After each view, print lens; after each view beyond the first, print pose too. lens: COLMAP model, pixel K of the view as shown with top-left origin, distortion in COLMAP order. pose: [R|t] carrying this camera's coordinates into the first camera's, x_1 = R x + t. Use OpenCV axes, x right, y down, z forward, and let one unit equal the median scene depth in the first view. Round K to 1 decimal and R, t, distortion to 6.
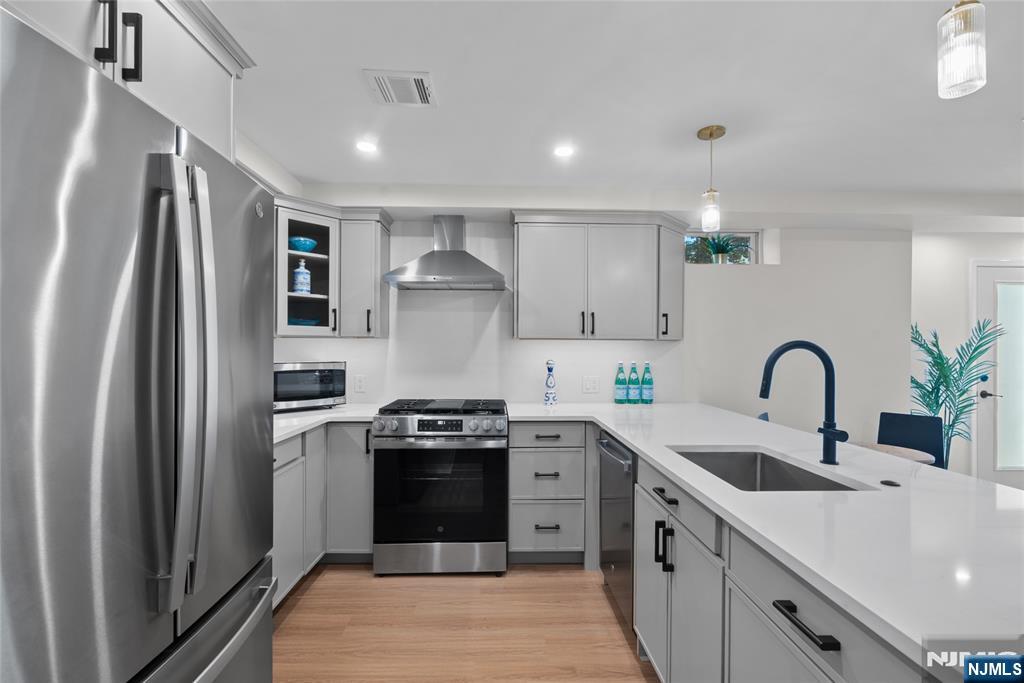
lens RADIAL K [[474.3, 0, 512.0], [0, 474.3, 341.5], [0, 0, 1]] dist [-0.000210, 0.000015]
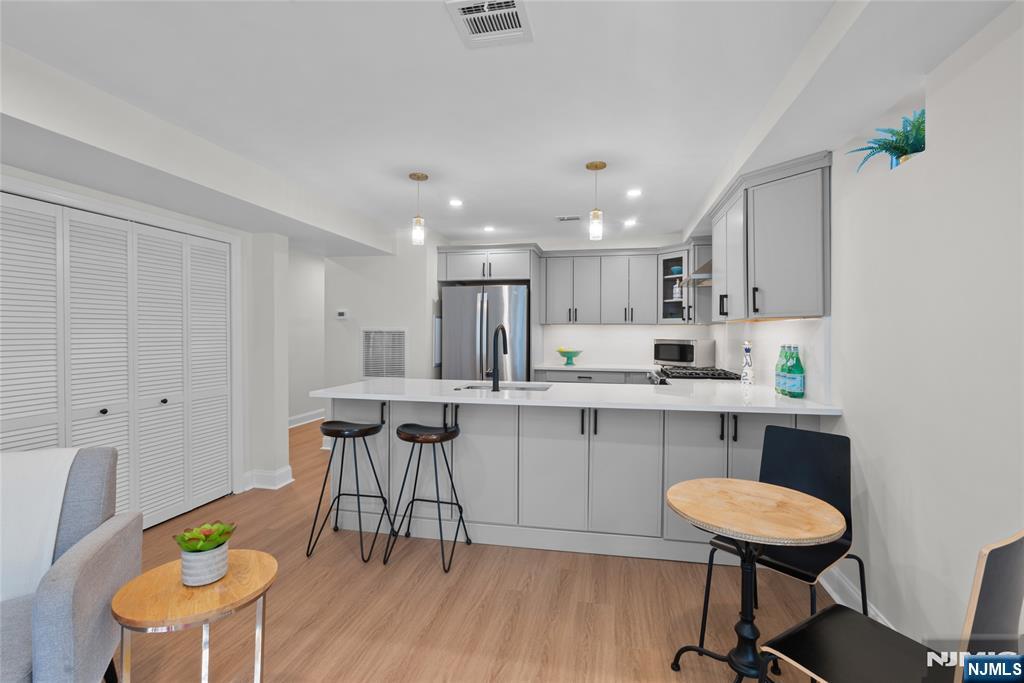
lens RADIAL K [[474.3, 0, 512.0], [0, 474.3, 341.5], [0, 0, 1]] dist [-0.000210, 0.000015]
pose [[-0.244247, 0.012646, -0.969631, 1.309976], [0.009226, 0.999900, 0.010717, 0.025925], [0.969669, -0.006328, -0.244339, 0.822524]]
